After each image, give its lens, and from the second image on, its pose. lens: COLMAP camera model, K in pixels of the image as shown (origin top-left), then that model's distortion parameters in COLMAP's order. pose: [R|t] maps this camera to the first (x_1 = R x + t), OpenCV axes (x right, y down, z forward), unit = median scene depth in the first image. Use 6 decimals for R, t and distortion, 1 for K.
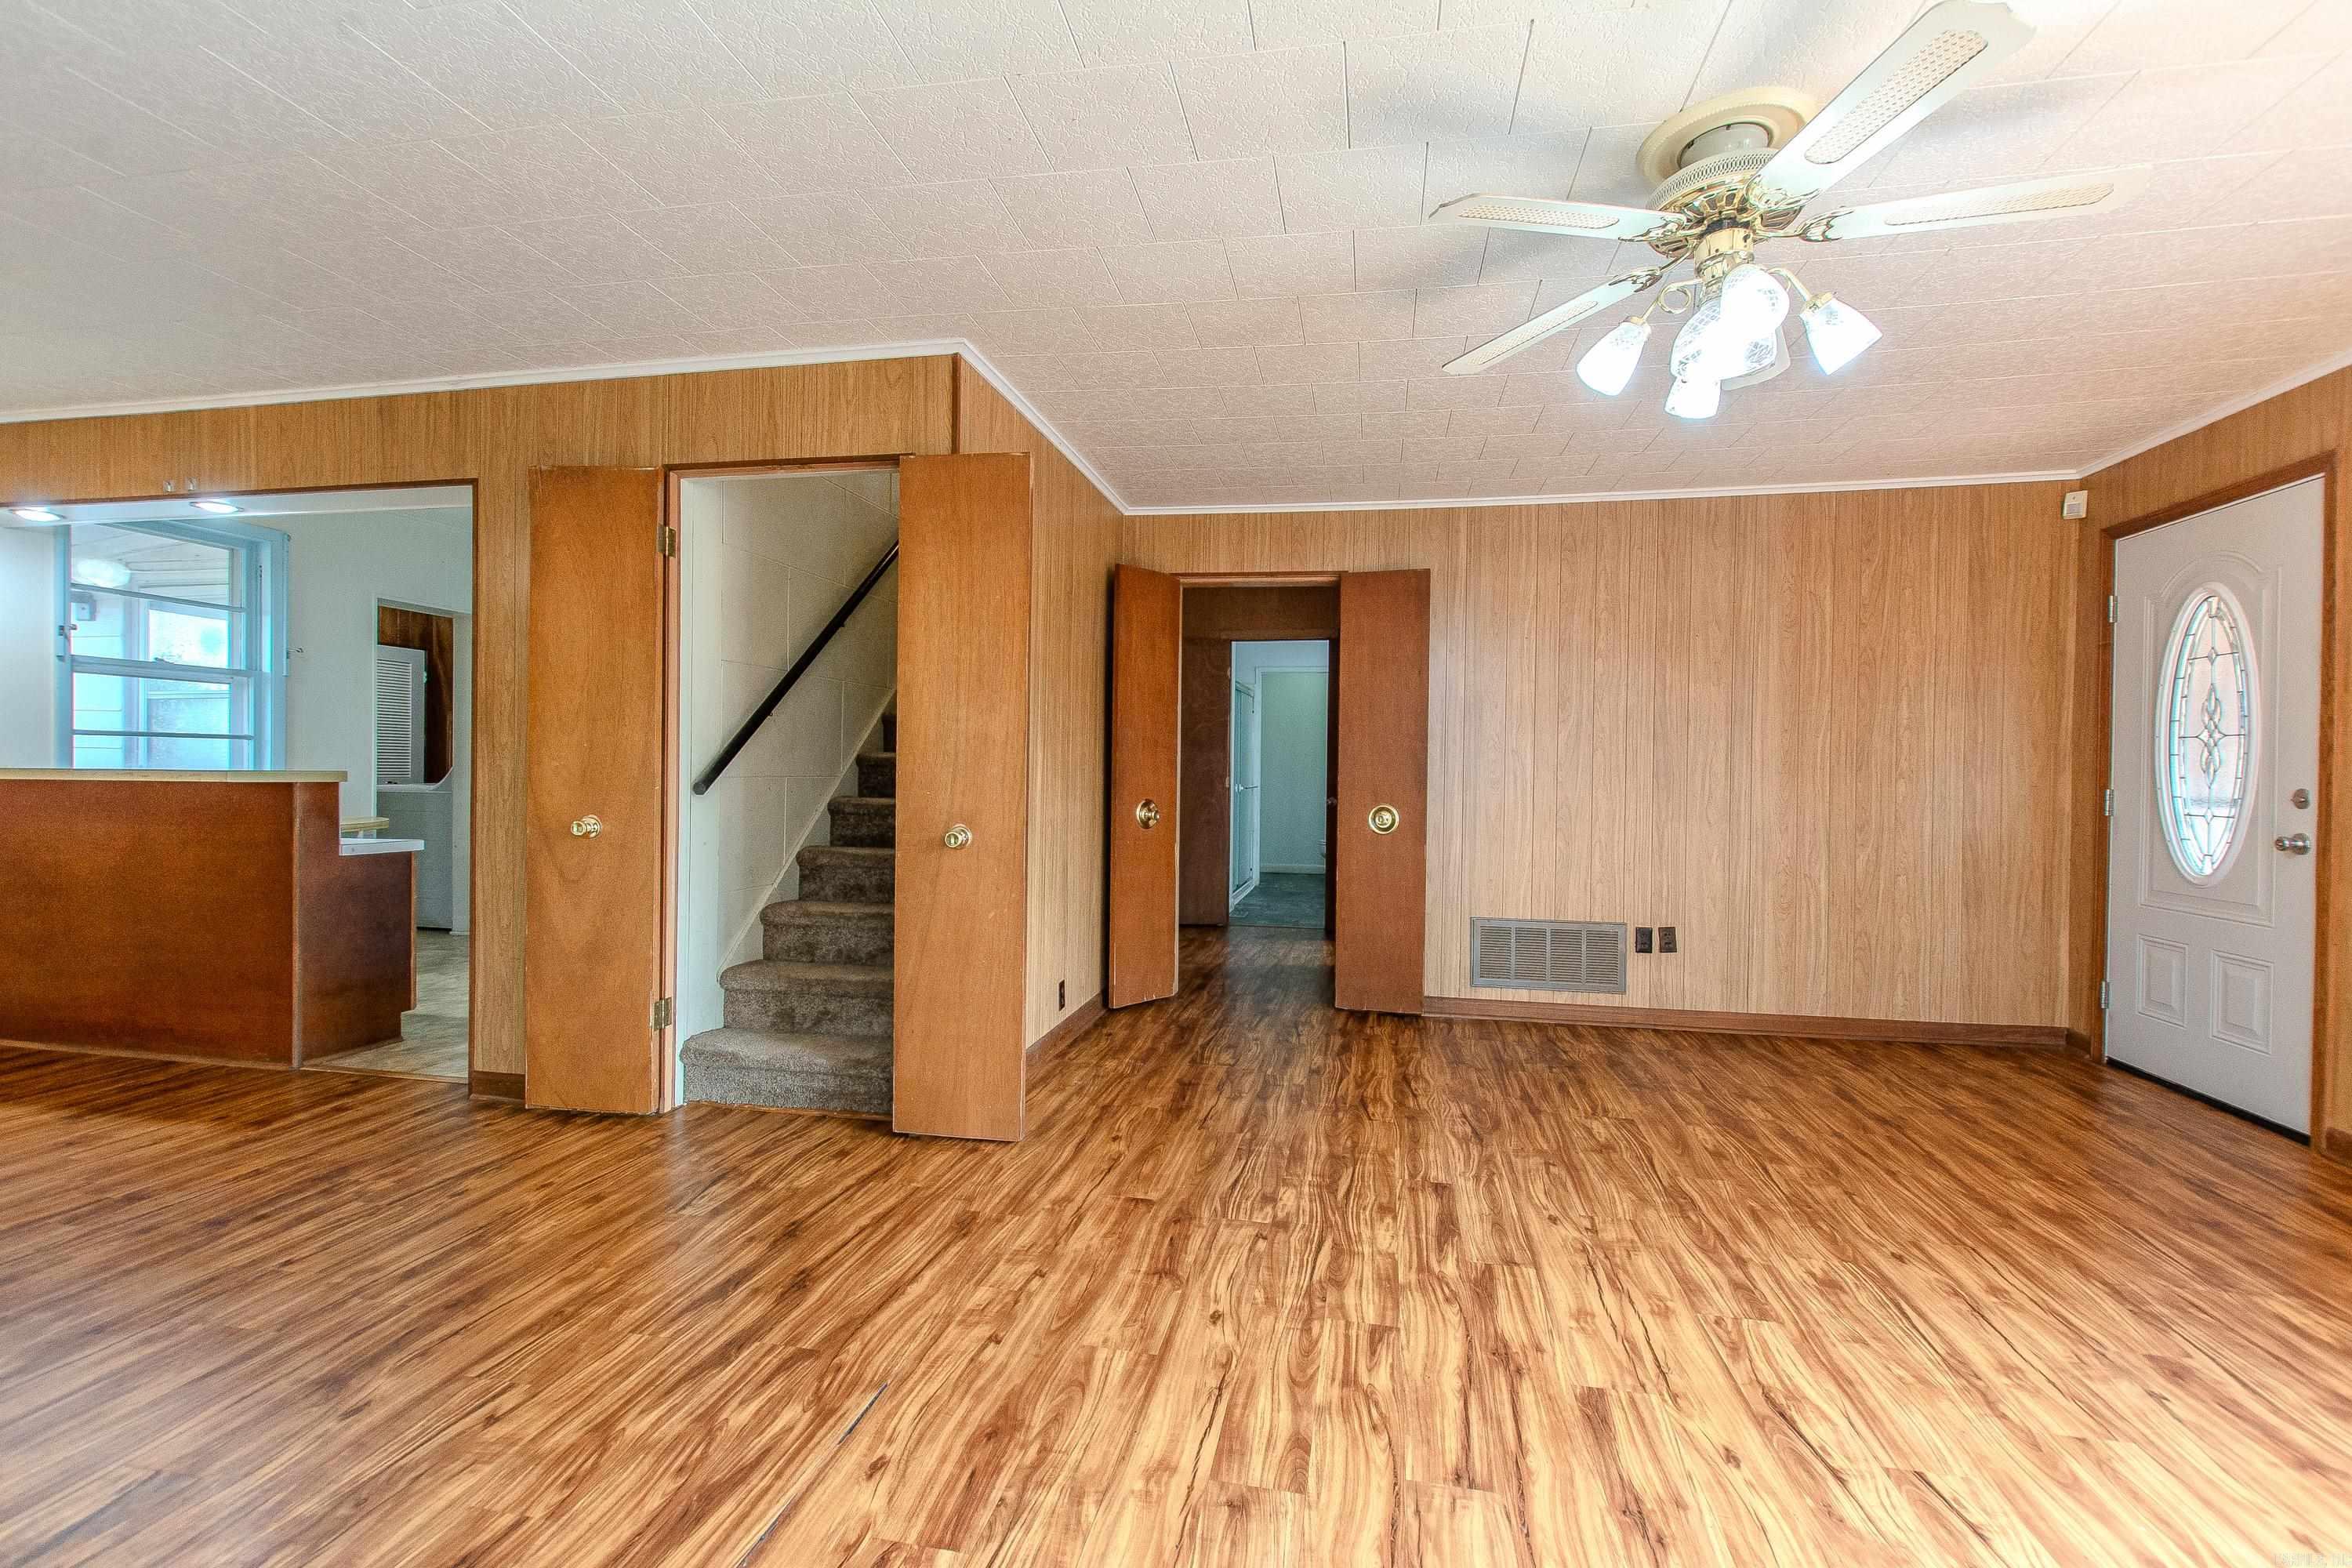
lens RADIAL K [[1020.0, 0, 1188.9], [0, 1020.0, 780.0], [0, 0, 1]] dist [0.002088, -0.000269]
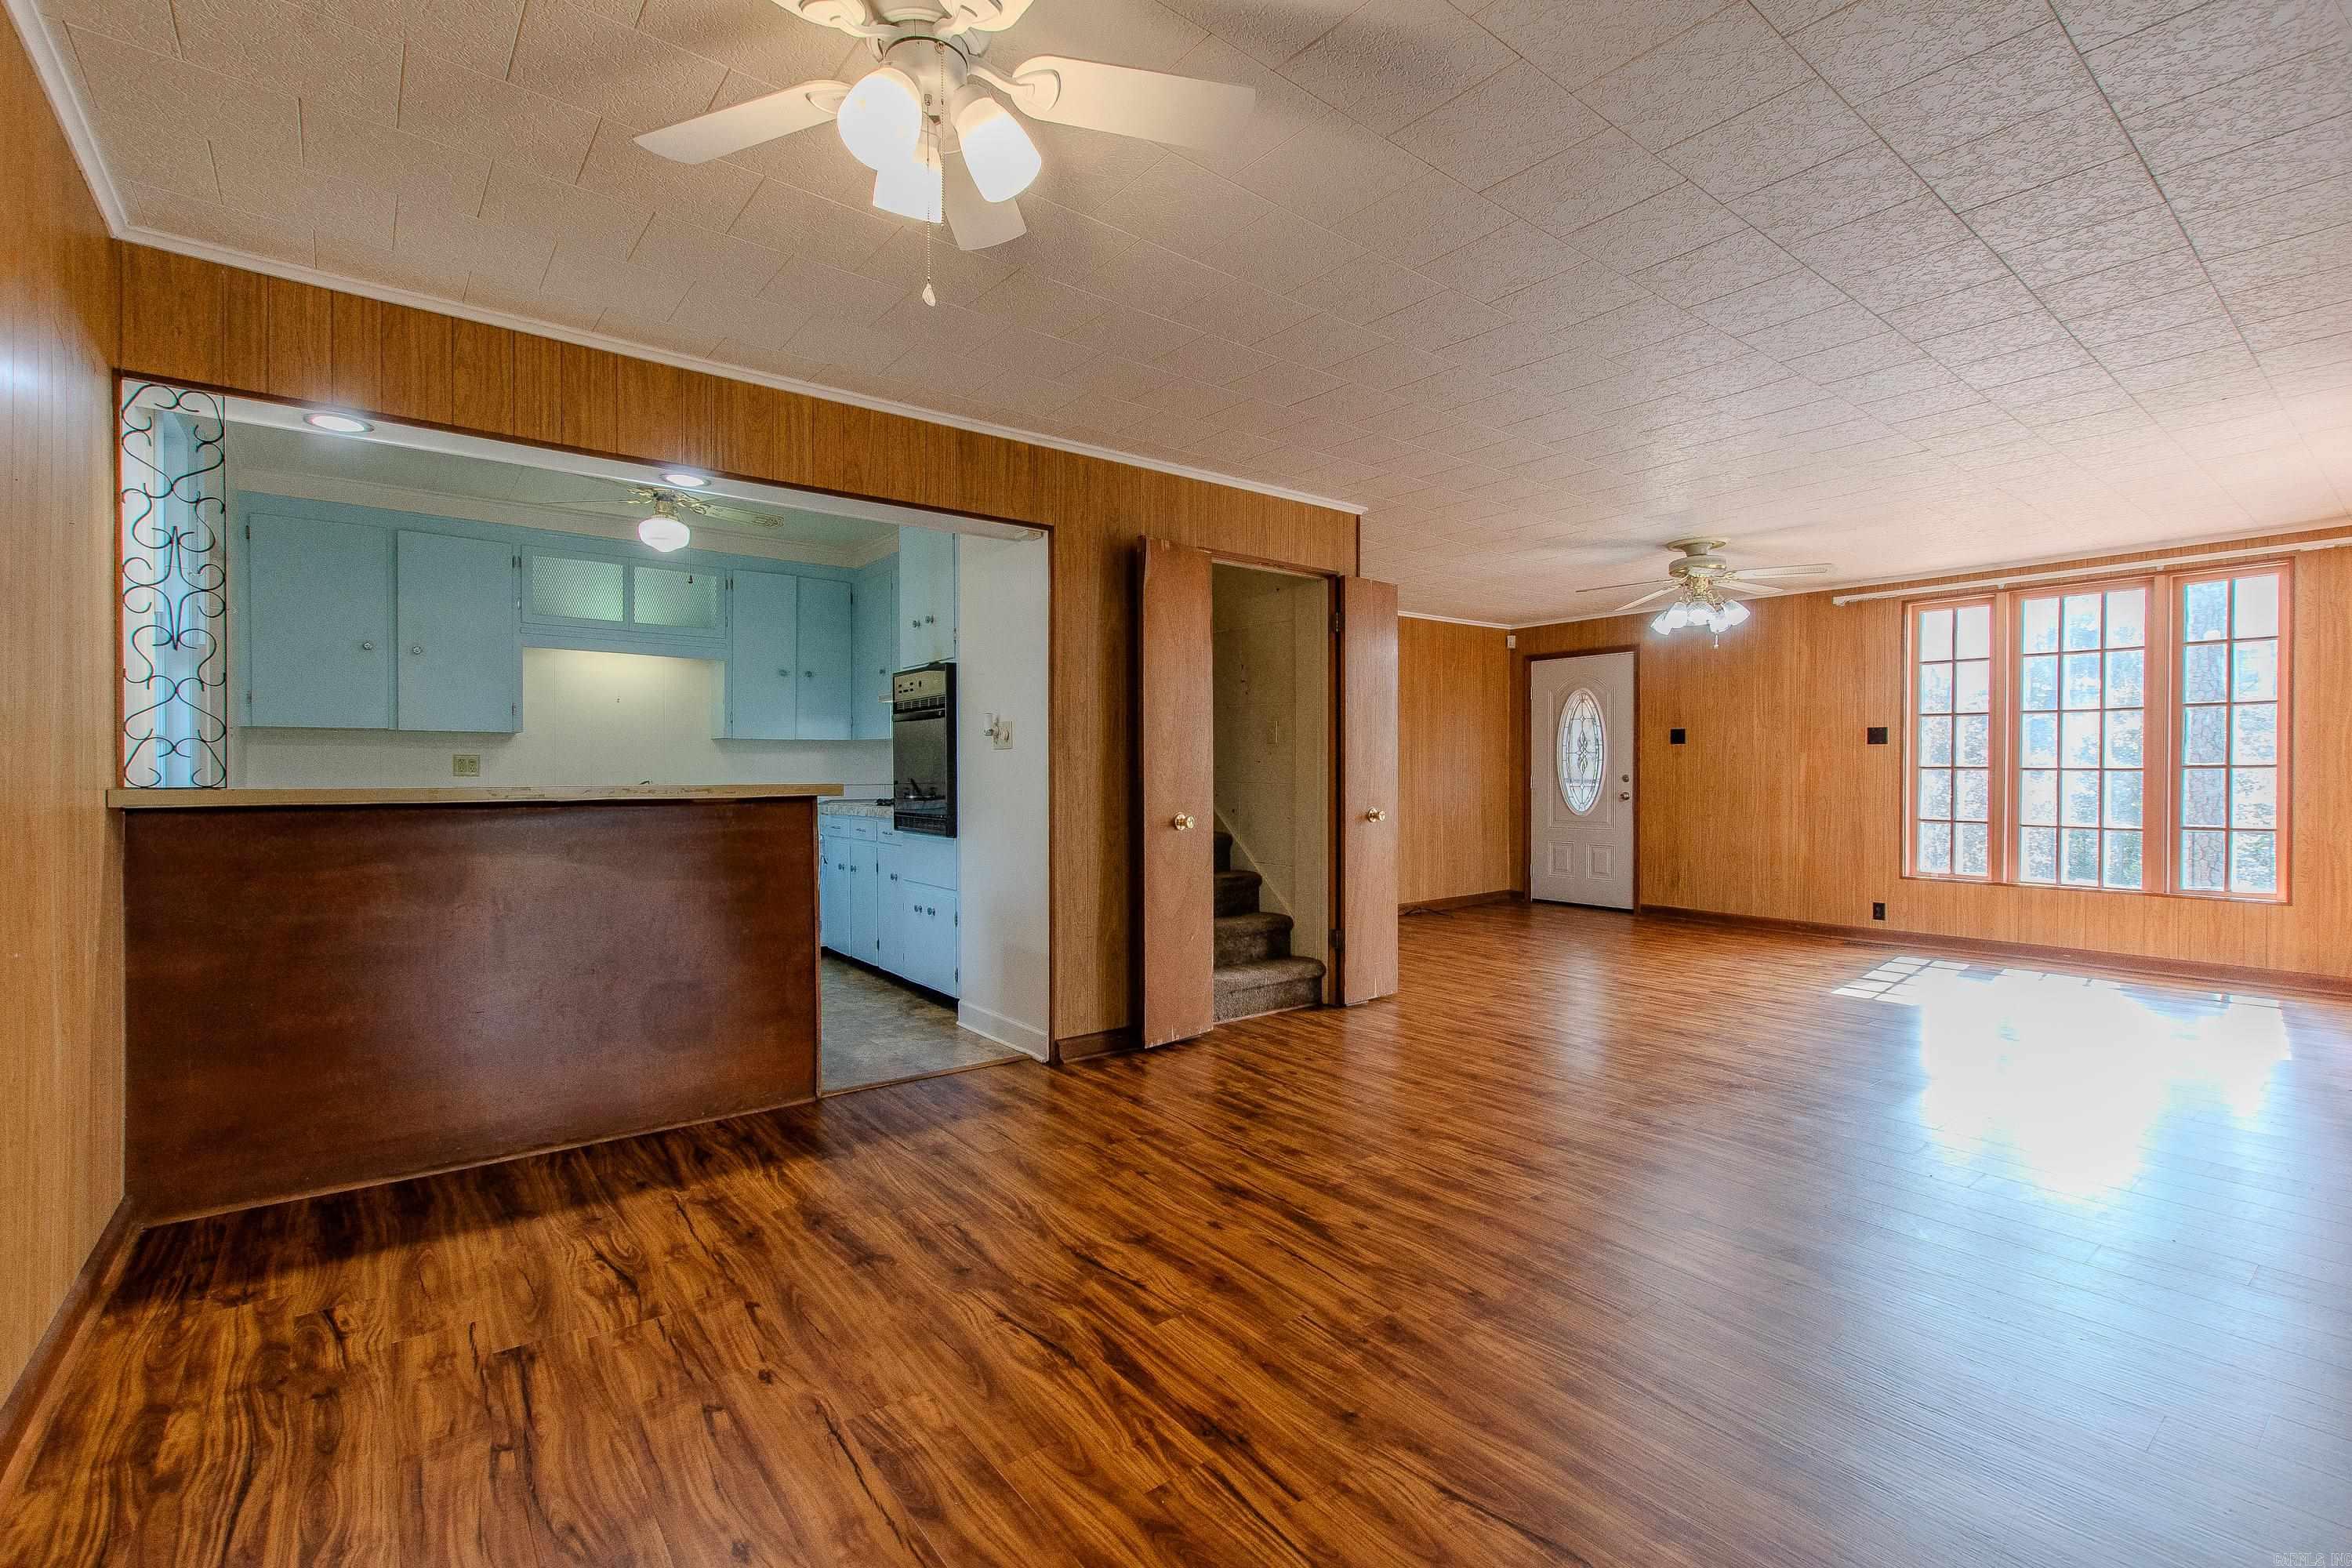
lens RADIAL K [[1040.3, 0, 1195.6], [0, 1040.3, 773.9], [0, 0, 1]] dist [0.001432, 0.000141]
pose [[0.653313, -0.012608, 0.756983, -1.525799], [0.014799, 0.999883, 0.003882, -0.018212], [-0.756943, 0.008667, 0.653423, 0.114120]]
